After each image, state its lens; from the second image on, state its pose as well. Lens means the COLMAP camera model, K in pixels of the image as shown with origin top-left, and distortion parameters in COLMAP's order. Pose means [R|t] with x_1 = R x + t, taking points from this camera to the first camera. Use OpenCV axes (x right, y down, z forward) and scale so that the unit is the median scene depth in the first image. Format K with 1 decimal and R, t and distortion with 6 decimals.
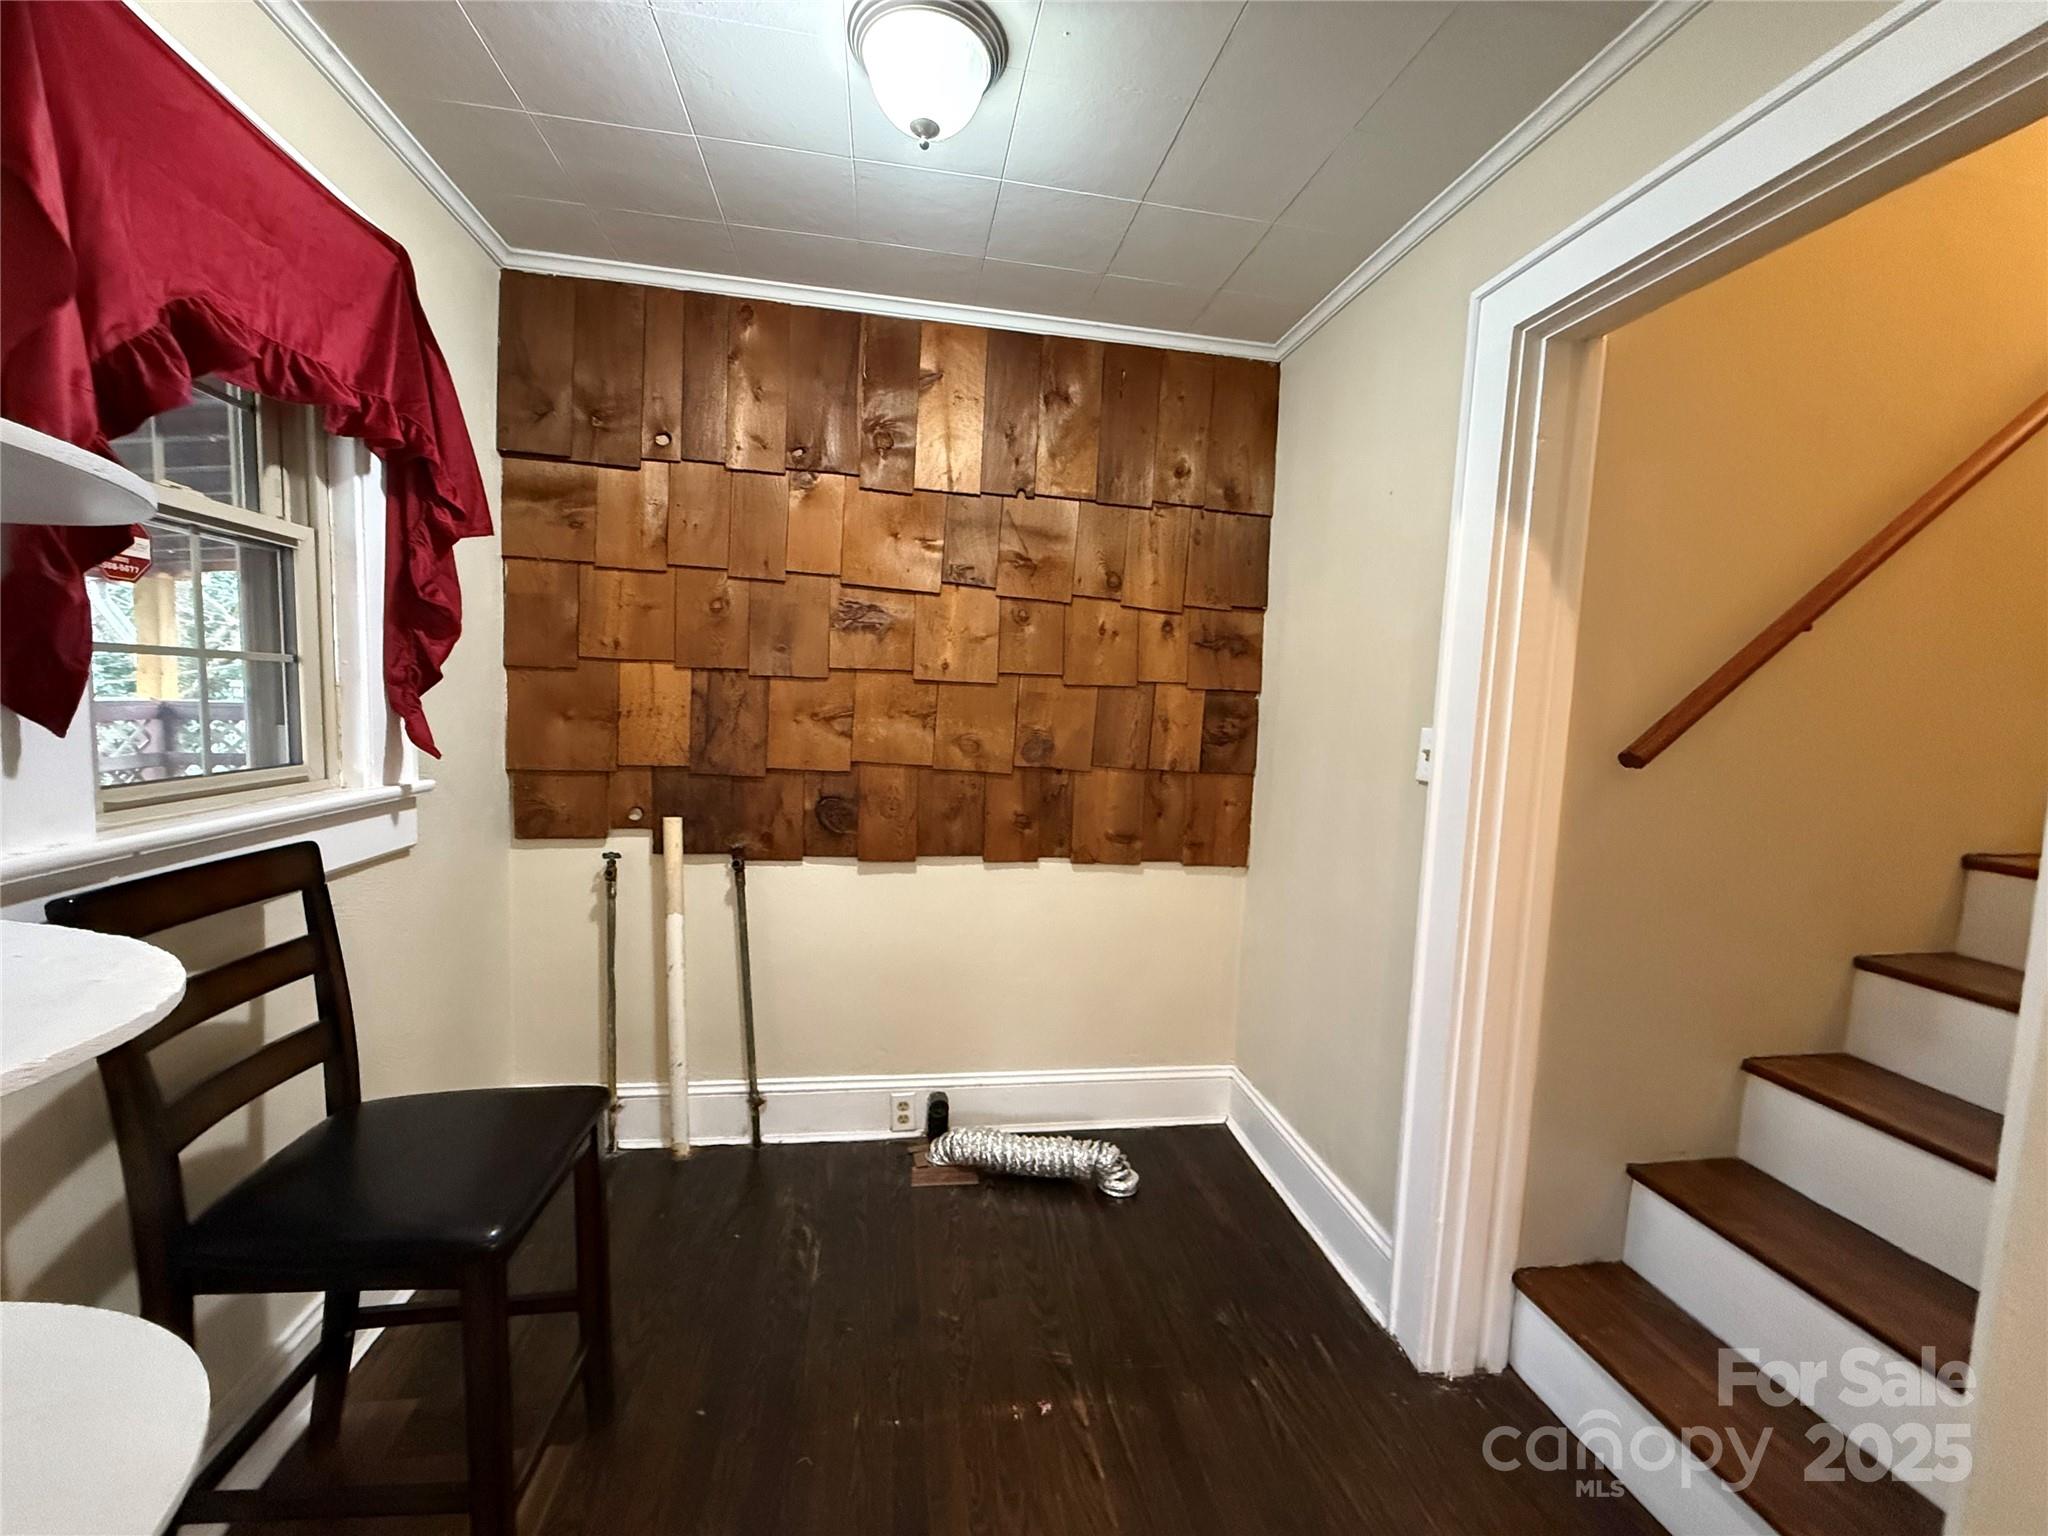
lens RADIAL K [[813.7, 0, 1018.7], [0, 813.7, 771.6], [0, 0, 1]] dist [-0.001328, 0.000169]
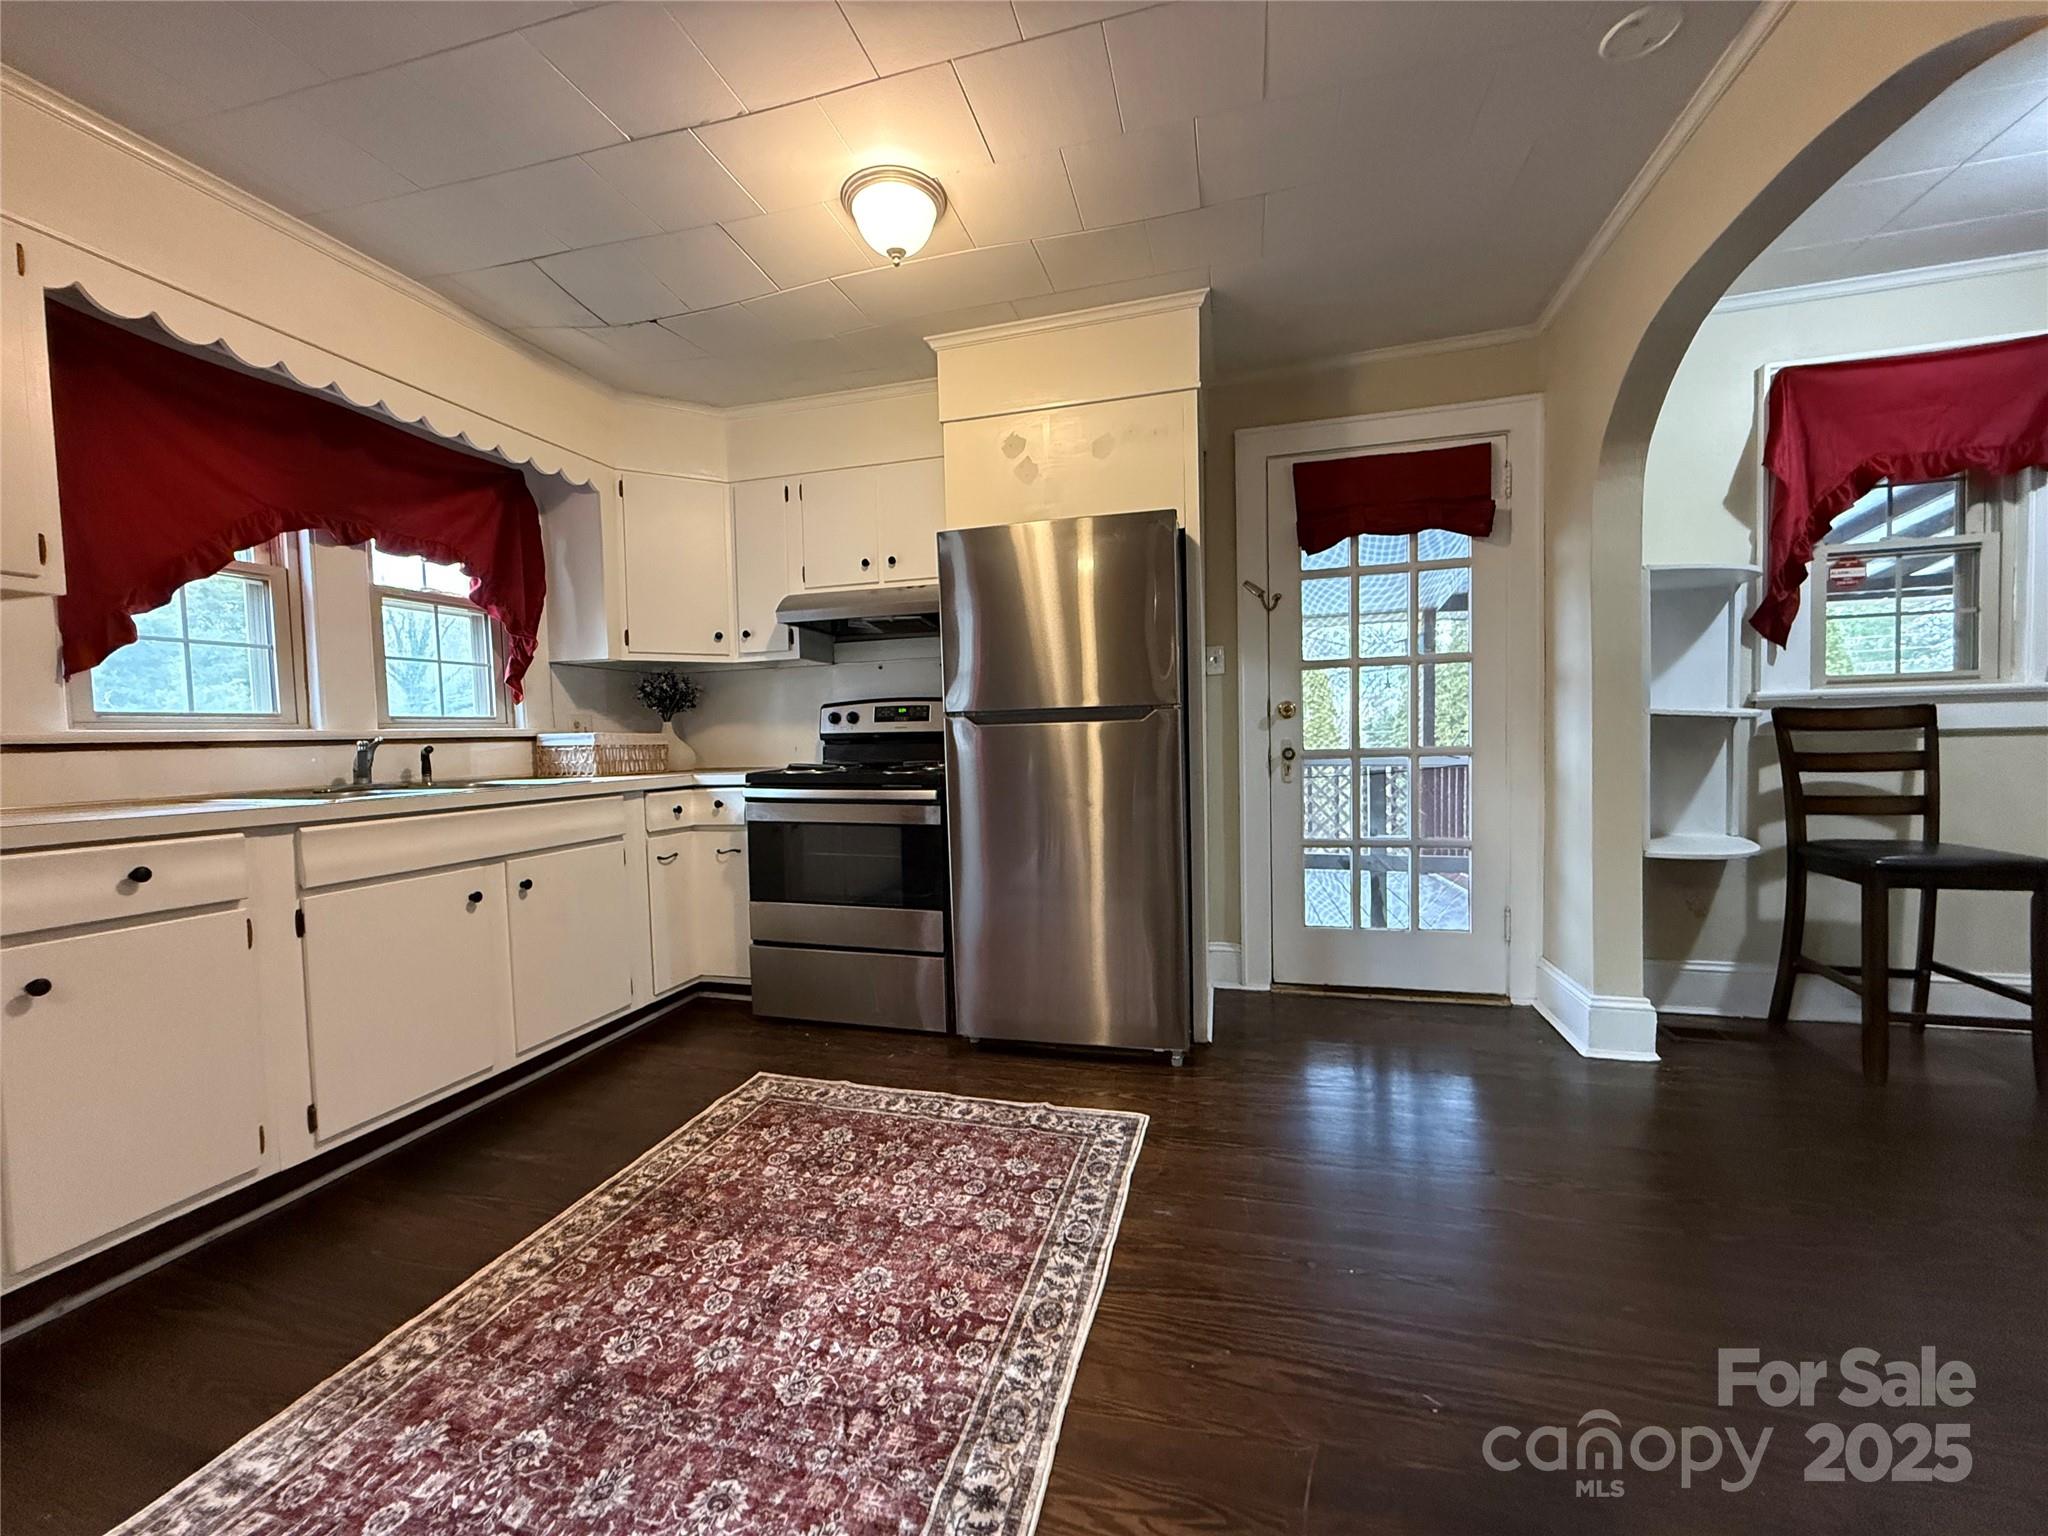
lens RADIAL K [[813.7, 0, 1018.7], [0, 813.7, 771.6], [0, 0, 1]] dist [-0.001328, 0.000169]
pose [[-0.424600, 0.006328, -0.905359, 1.778254], [-0.077731, 0.996029, 0.043417, 0.333662], [0.902038, 0.088809, -0.422422, -0.124004]]
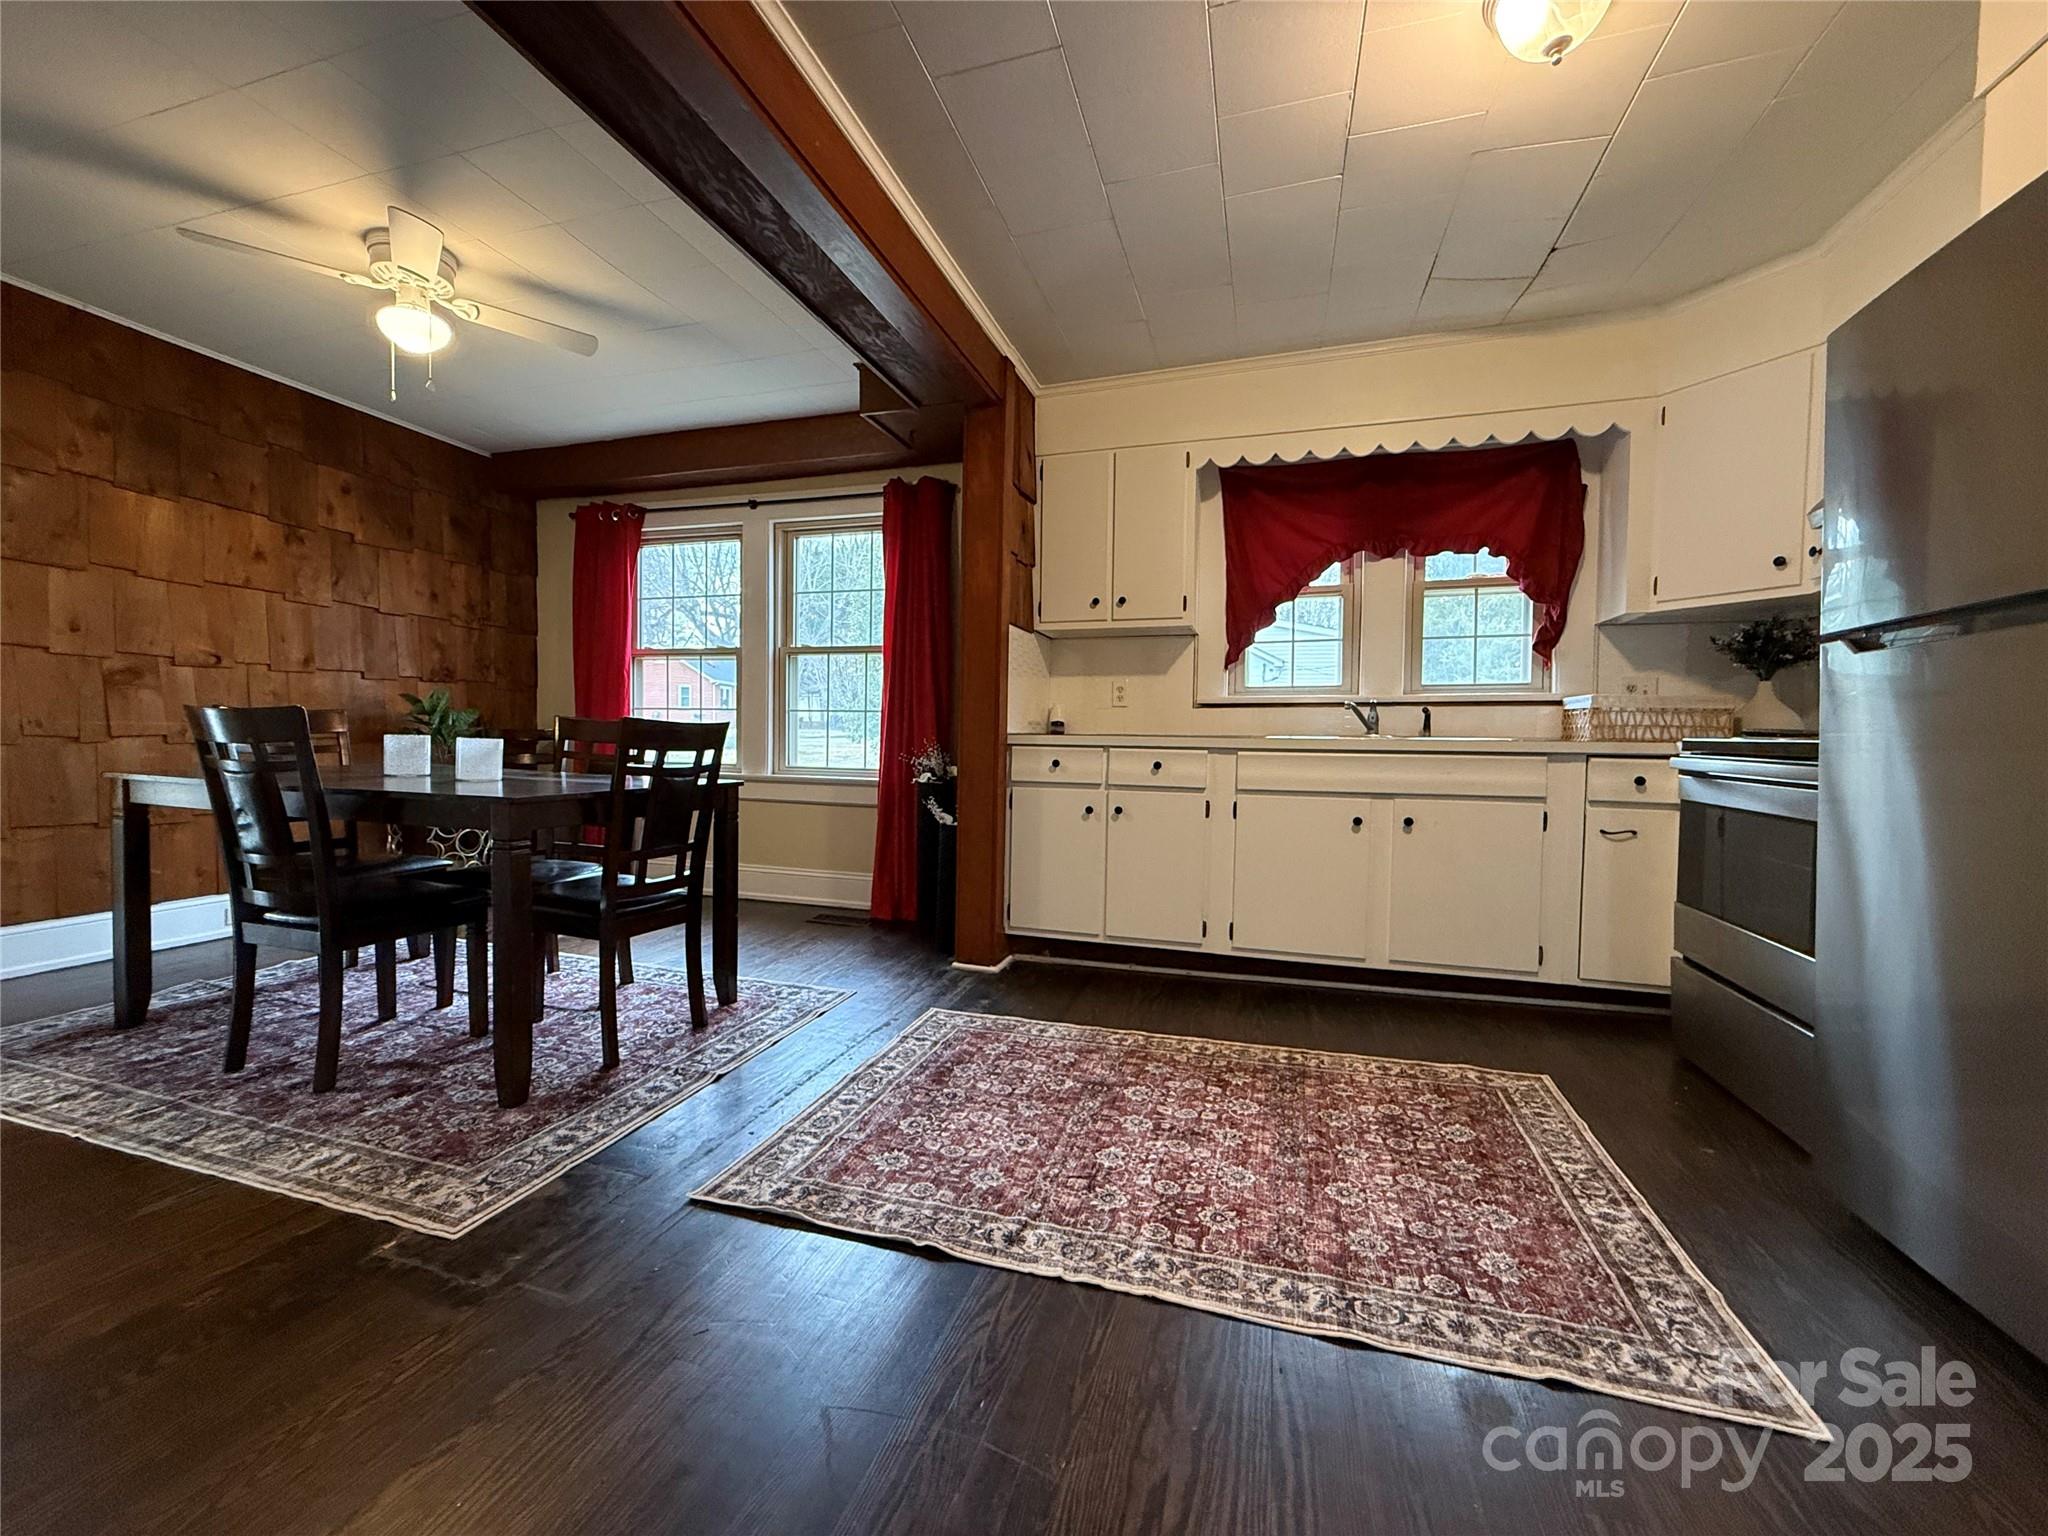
lens RADIAL K [[813.7, 0, 1018.7], [0, 813.7, 771.6], [0, 0, 1]] dist [-0.001328, 0.000169]
pose [[-0.891310, -0.070594, 0.447866, 0.576790], [-0.008539, 0.990243, 0.139092, 0.331922], [-0.453315, 0.120150, -0.883216, 0.461181]]
